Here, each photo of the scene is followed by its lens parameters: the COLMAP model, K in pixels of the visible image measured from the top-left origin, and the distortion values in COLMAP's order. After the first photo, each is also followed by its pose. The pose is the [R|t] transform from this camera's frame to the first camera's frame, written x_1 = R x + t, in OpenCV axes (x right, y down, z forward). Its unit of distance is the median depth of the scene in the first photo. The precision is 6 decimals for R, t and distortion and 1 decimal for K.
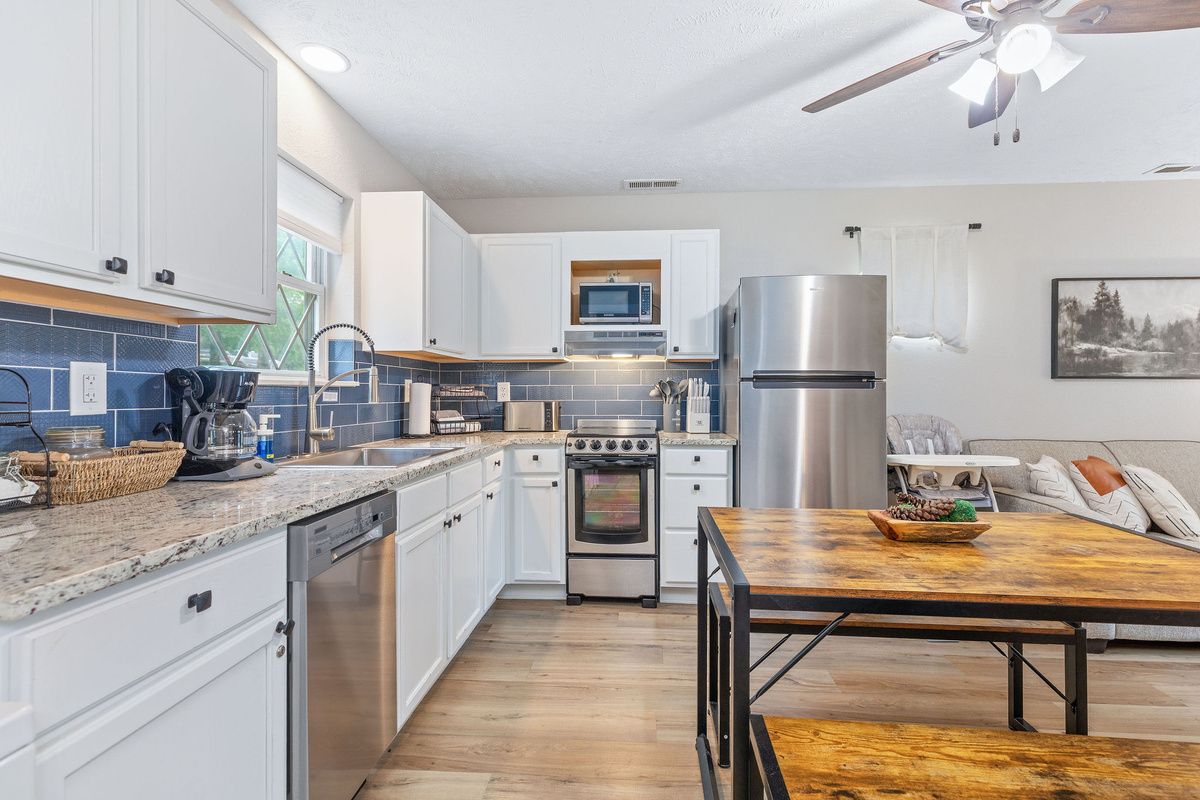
lens RADIAL K [[557.9, 0, 600.0], [0, 557.9, 400.0], [0, 0, 1]] dist [-0.000499, -0.000137]
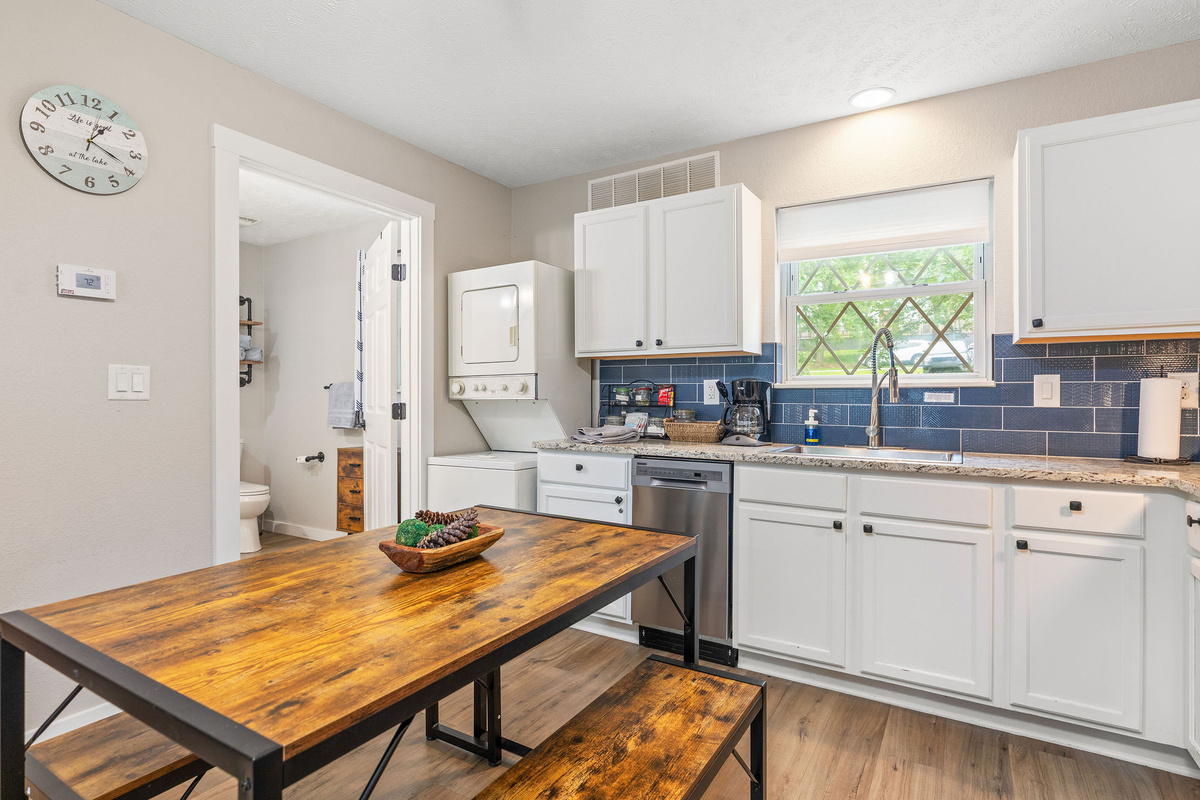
lens RADIAL K [[609.8, 0, 600.0], [0, 609.8, 400.0], [0, 0, 1]] dist [0.000213, 0.000178]
pose [[-0.446553, 0.001860, -0.894755, 0.960701], [-0.012736, 0.999883, 0.008435, -0.003680], [0.894667, 0.015162, -0.446477, 1.187576]]
